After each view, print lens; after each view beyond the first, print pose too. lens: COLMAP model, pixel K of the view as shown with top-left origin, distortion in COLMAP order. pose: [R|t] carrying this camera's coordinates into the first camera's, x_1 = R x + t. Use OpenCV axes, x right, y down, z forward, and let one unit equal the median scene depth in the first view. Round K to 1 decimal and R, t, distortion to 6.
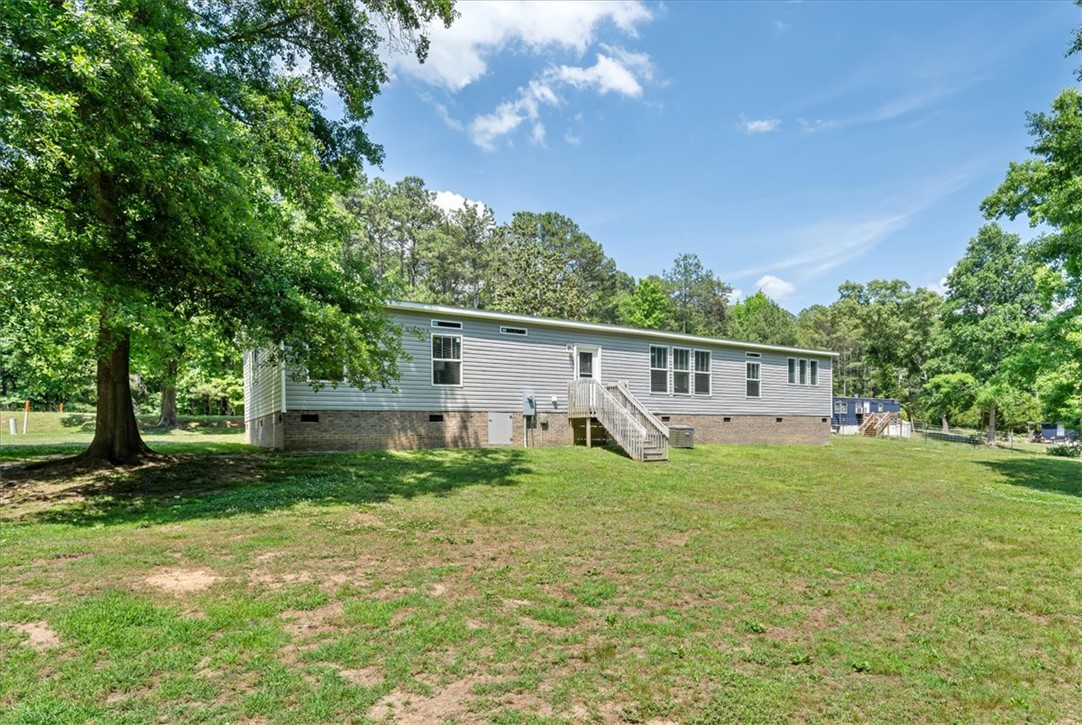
lens RADIAL K [[436.3, 0, 542.5], [0, 436.3, 357.1], [0, 0, 1]] dist [0.000148, 0.000038]
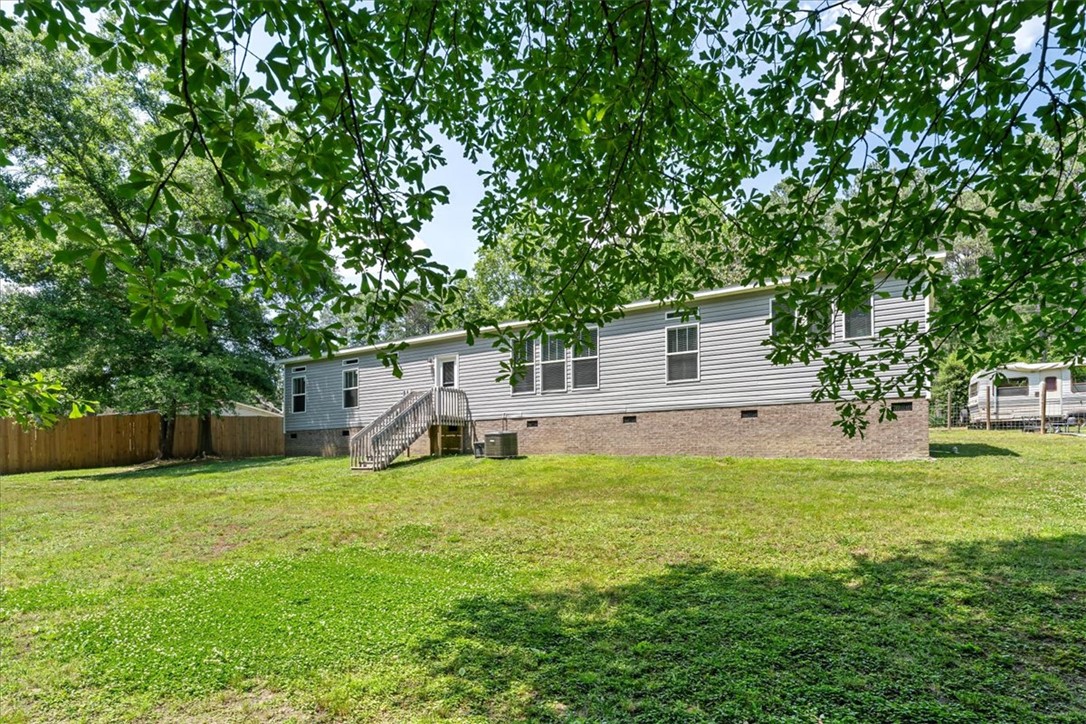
lens RADIAL K [[437.9, 0, 544.5], [0, 437.9, 356.6], [0, 0, 1]] dist [0.000148, 0.000038]
pose [[0.622859, -0.151495, -0.767526, 0.927376], [0.160395, 0.984960, -0.064249, 0.071030], [0.765715, -0.083090, 0.637790, 0.480386]]
